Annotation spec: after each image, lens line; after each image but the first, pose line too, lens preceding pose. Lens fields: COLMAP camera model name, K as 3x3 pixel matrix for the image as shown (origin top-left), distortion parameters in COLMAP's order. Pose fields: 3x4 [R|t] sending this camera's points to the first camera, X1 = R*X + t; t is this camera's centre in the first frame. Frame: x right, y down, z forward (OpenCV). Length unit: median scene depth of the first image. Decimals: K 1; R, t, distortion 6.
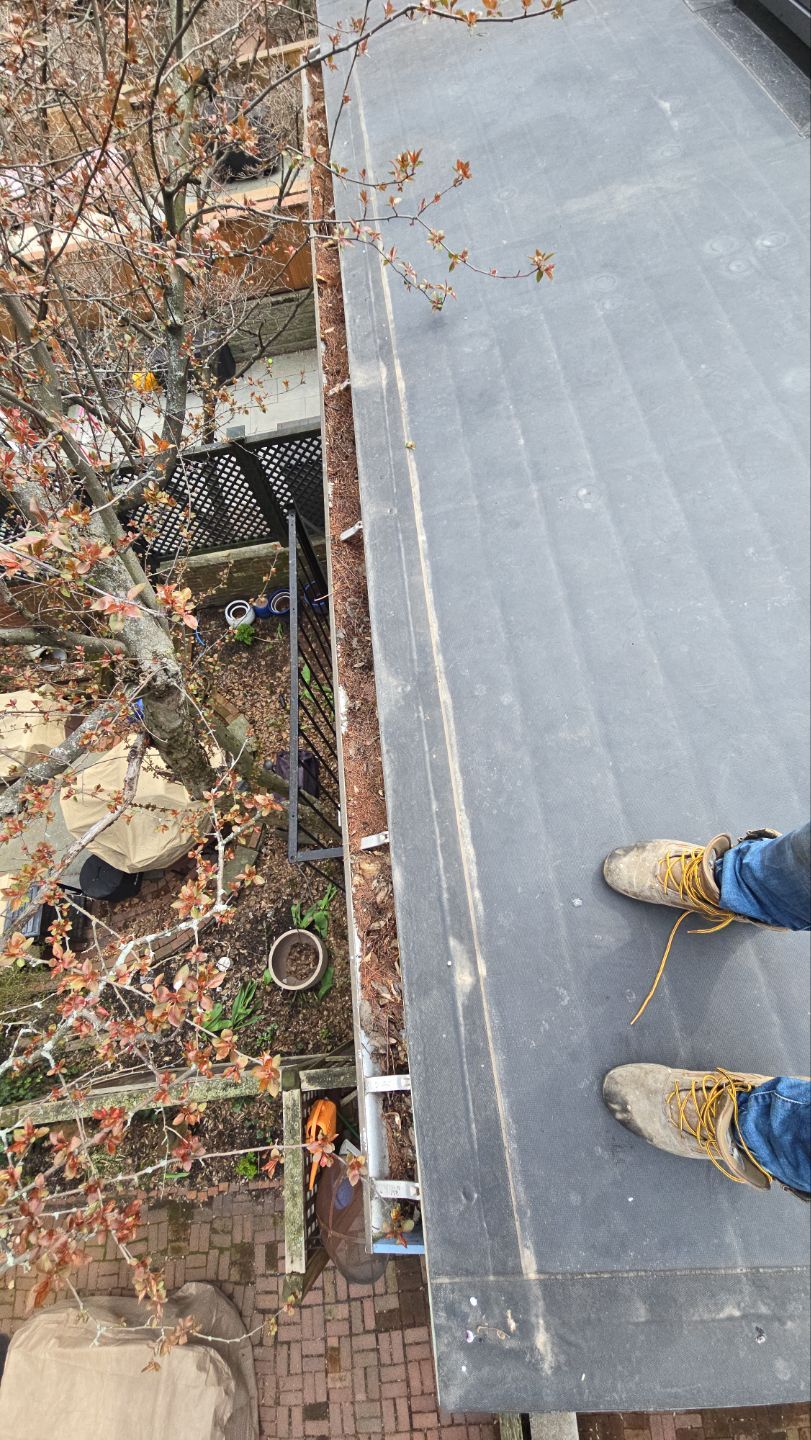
lens RADIAL K [[573.5, 0, 404.4], [0, 573.5, 711.8], [0, 0, 1]] dist [-0.000093, -0.007515]
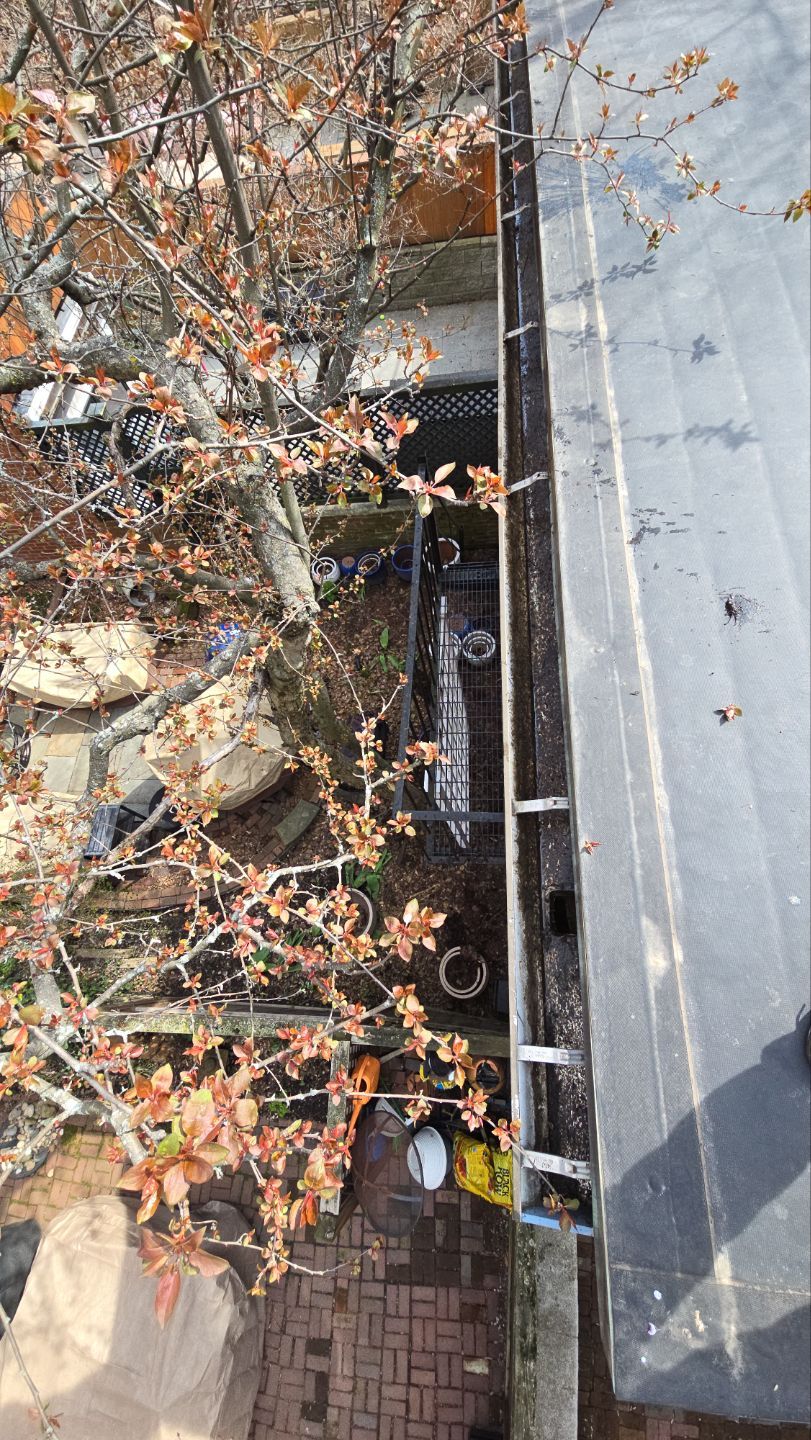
lens RADIAL K [[573.5, 0, 404.4], [0, 573.5, 711.8], [0, 0, 1]] dist [-0.000093, -0.007515]
pose [[0.988059, 0.130384, -0.082092, -0.221990], [-0.126997, 0.990871, 0.045230, 0.057846], [0.087239, -0.034265, 0.995598, 0.038980]]
